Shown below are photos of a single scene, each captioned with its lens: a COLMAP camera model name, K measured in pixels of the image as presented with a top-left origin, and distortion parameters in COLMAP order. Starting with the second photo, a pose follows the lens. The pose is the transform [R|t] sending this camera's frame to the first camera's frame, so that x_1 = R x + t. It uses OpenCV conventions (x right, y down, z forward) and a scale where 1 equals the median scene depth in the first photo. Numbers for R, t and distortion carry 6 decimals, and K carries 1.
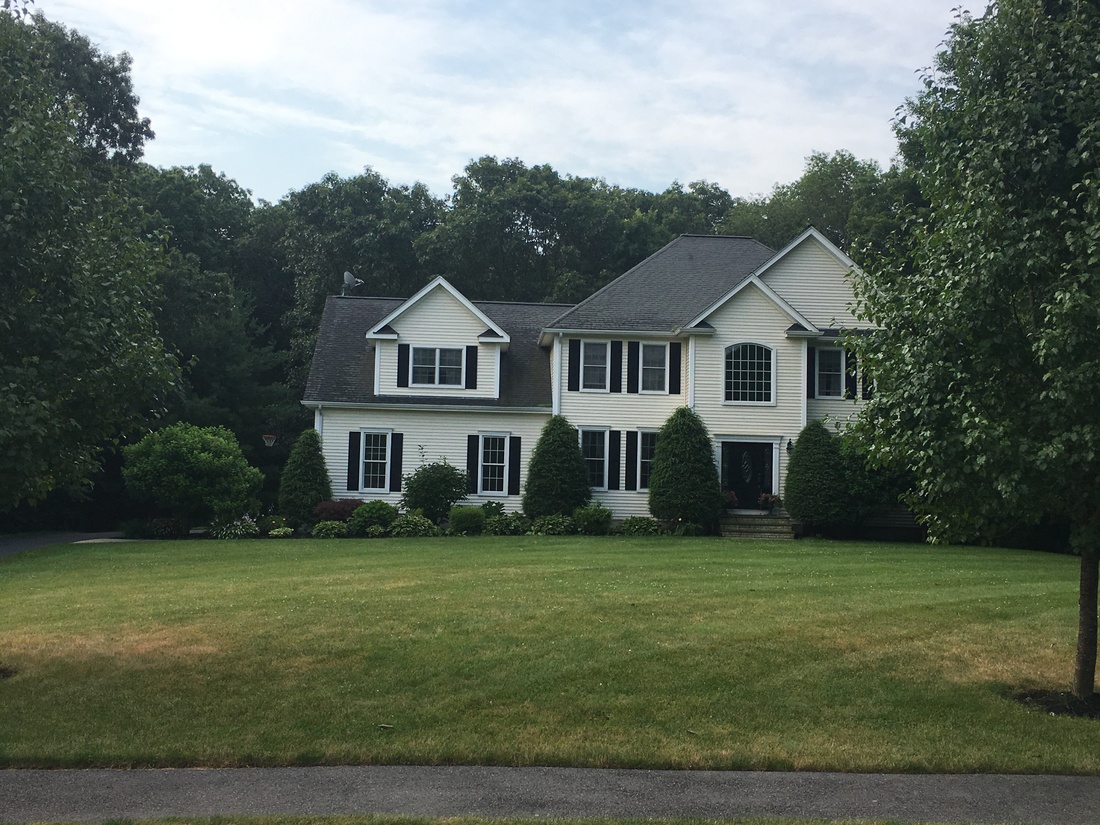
lens RADIAL K [[1271.5, 0, 552.2], [0, 1271.5, 417.8], [0, 0, 1]] dist [0.062893, 0.000000]
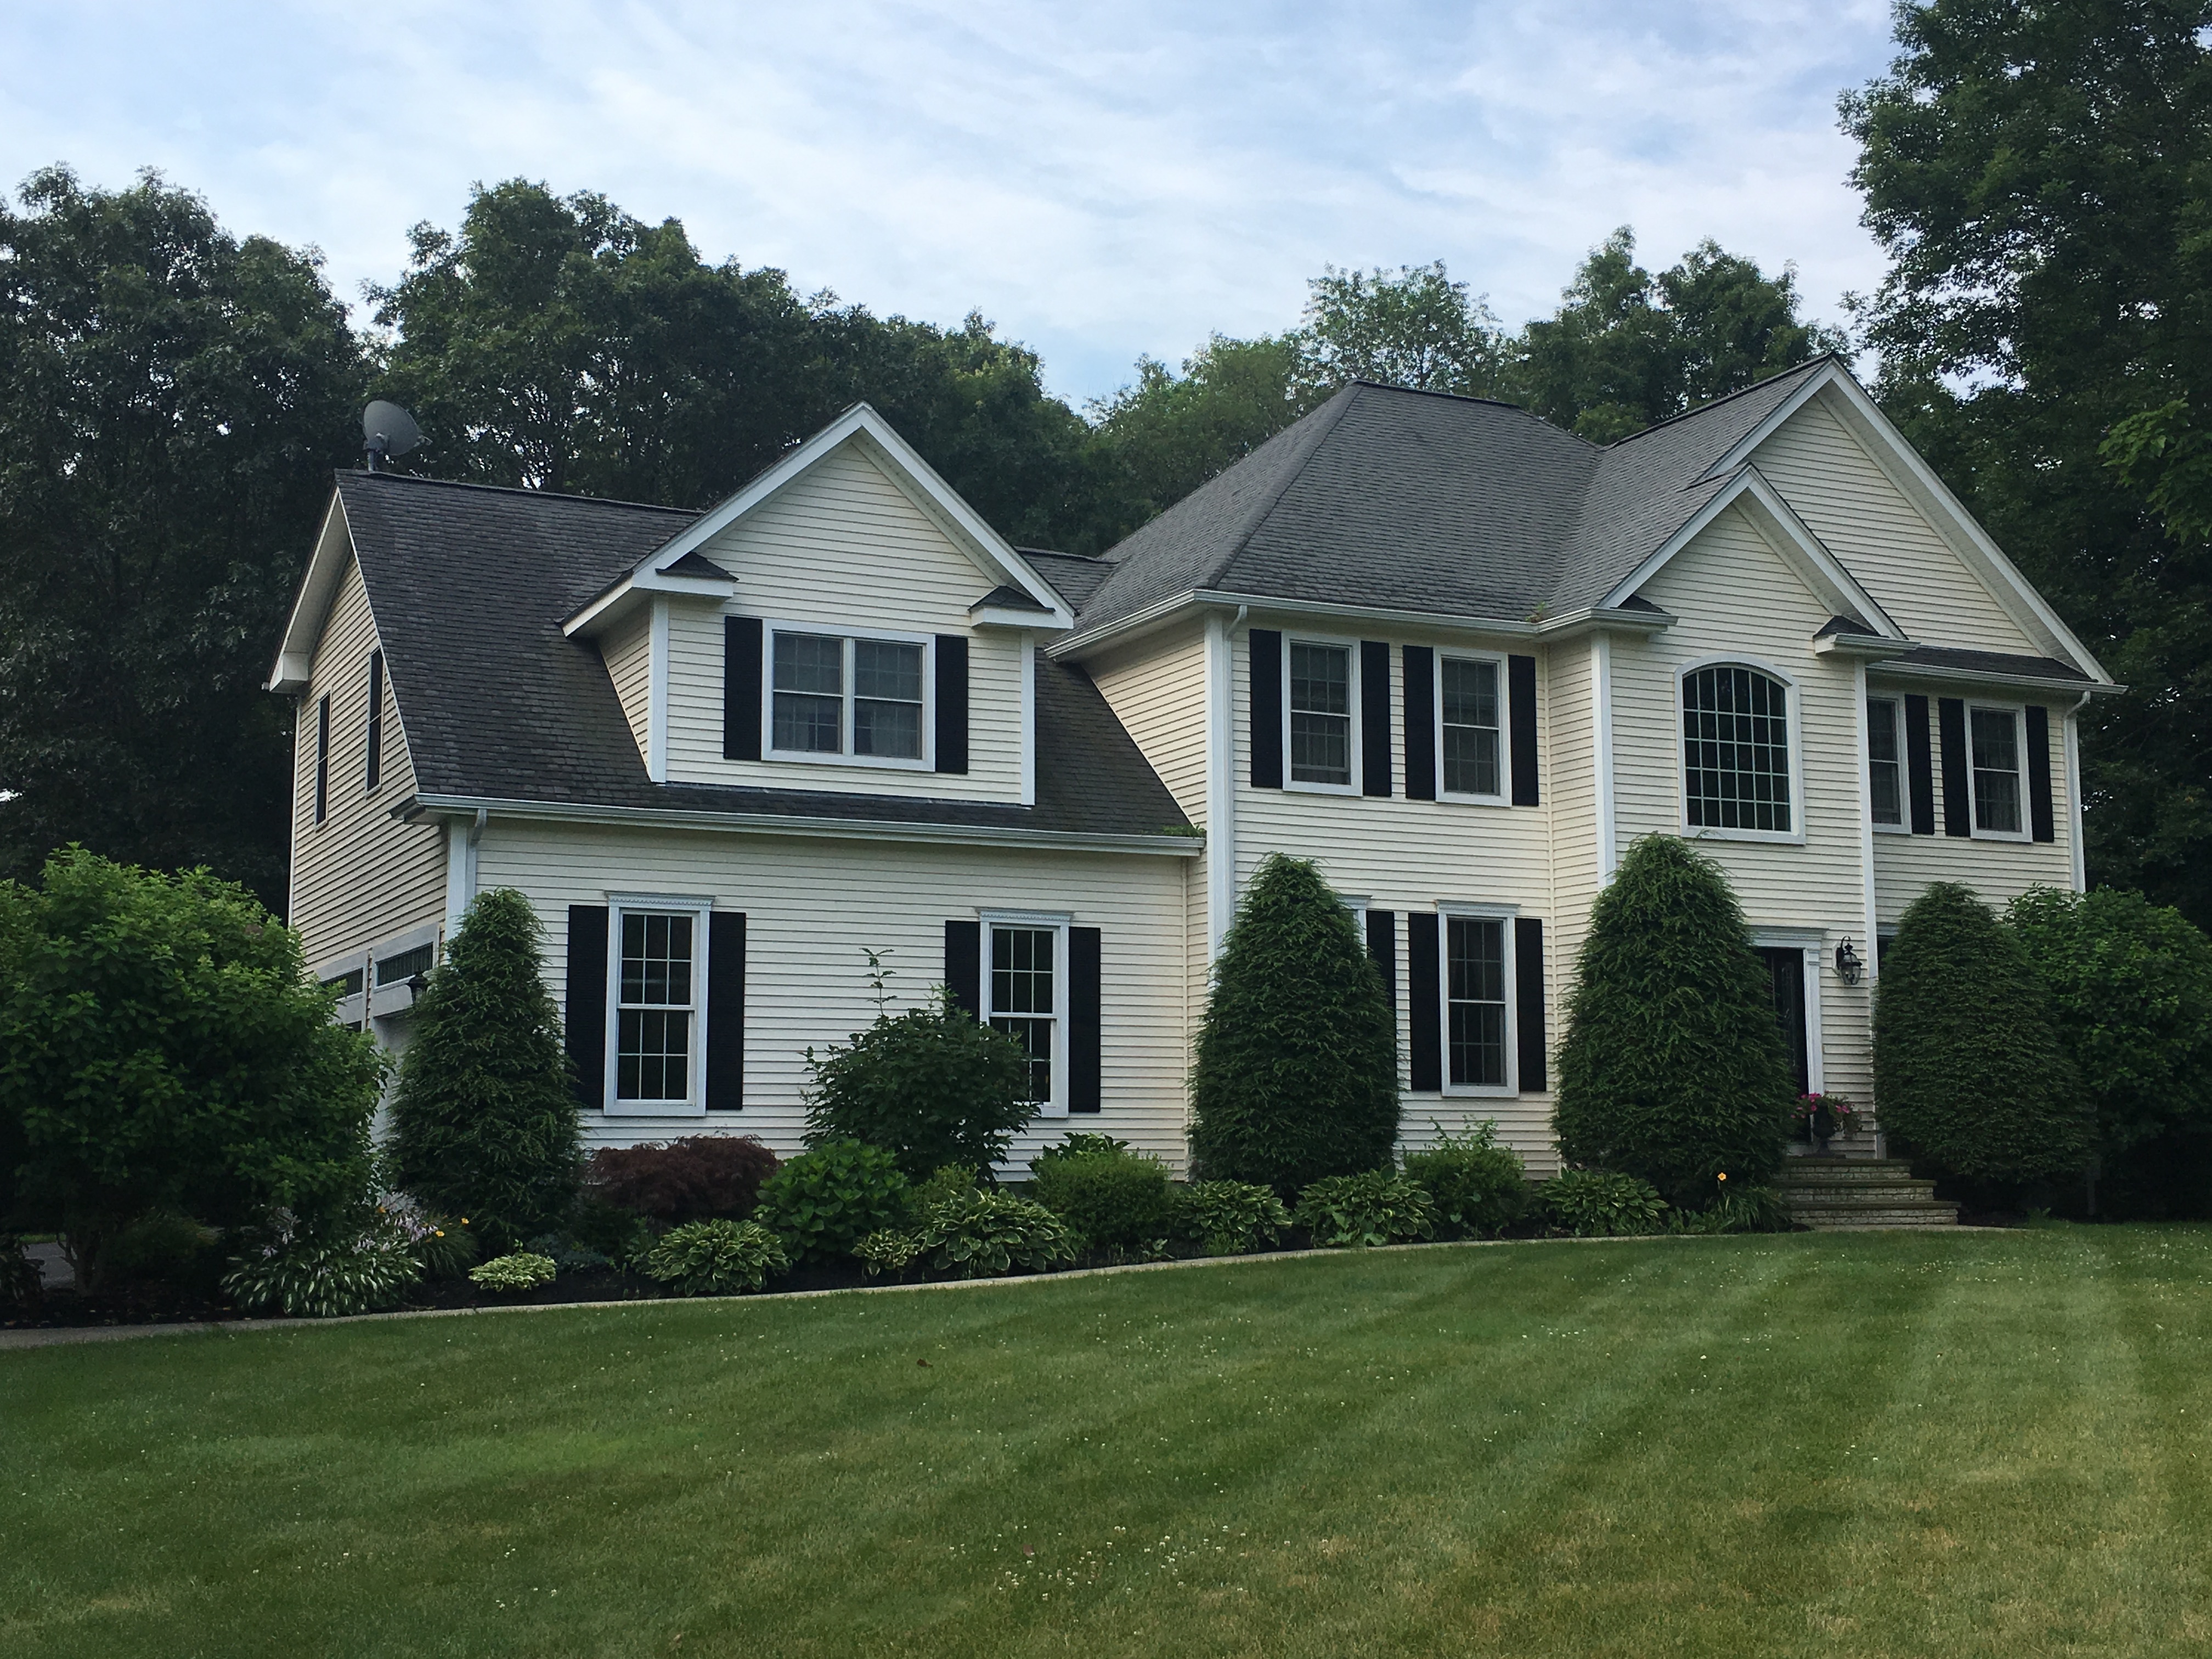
lens RADIAL K [[2556.9, 0, 1102.0], [0, 2556.9, 811.8], [0, 0, 1]] dist [0.062893, 0.000000]
pose [[0.916556, 0.025612, 0.399085, -0.281105], [-0.002496, 0.998294, -0.058337, 0.023290], [-0.399898, 0.052473, 0.915056, 0.416663]]
